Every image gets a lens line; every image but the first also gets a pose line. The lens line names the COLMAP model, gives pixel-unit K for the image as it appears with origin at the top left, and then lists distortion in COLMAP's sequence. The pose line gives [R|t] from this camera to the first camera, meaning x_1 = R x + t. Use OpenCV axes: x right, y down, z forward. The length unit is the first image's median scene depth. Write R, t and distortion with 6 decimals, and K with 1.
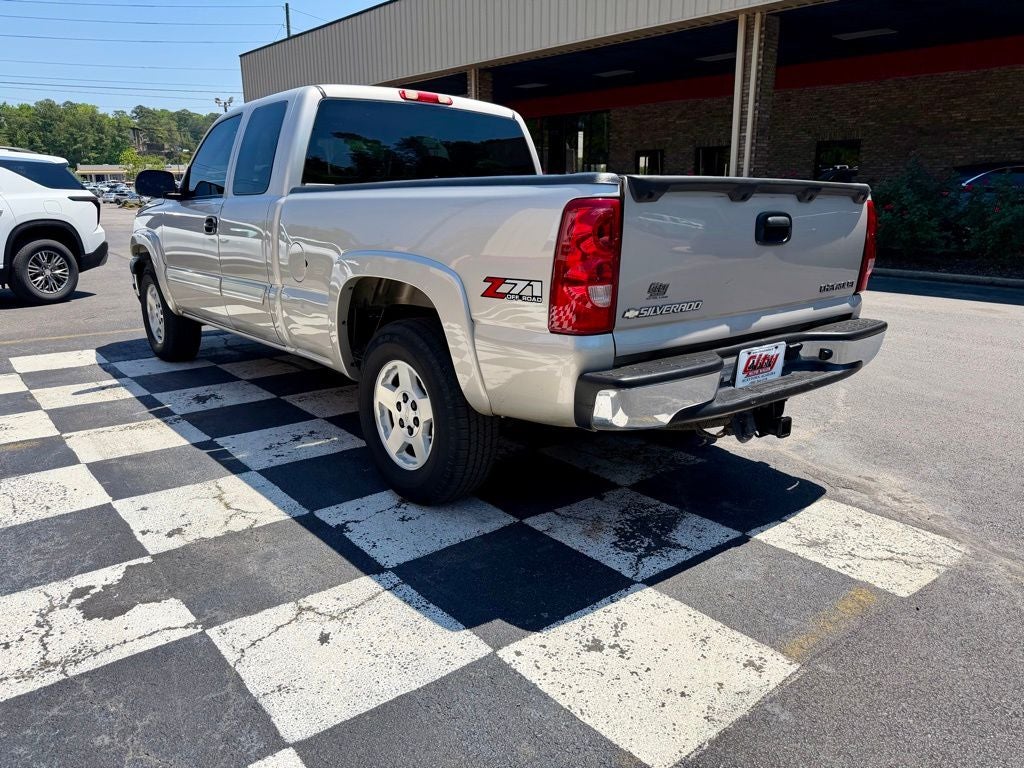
lens RADIAL K [[716.6, 0, 531.3], [0, 716.6, 356.9], [0, 0, 1]] dist [0.009386, -0.025402]
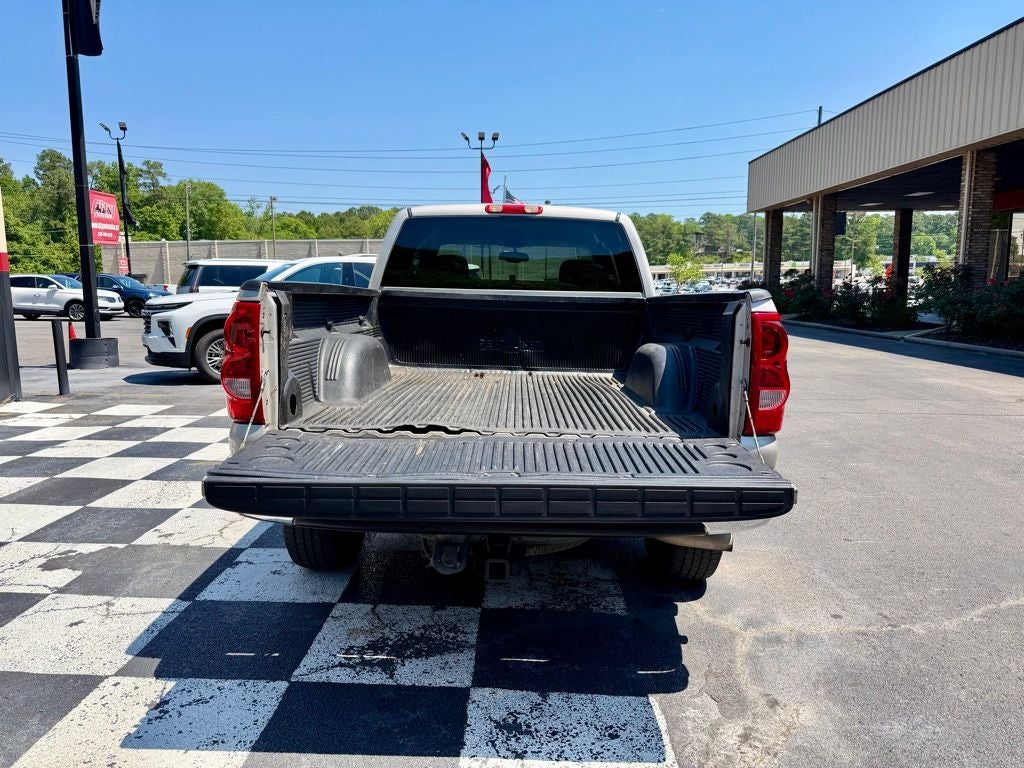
lens RADIAL K [[716.6, 0, 531.3], [0, 716.6, 356.9], [0, 0, 1]] dist [0.009386, -0.025402]
pose [[0.762700, 0.067155, -0.643257, 0.914607], [-0.148583, 0.986186, -0.073216, -0.099535], [0.629454, 0.151419, 0.762142, 0.338154]]
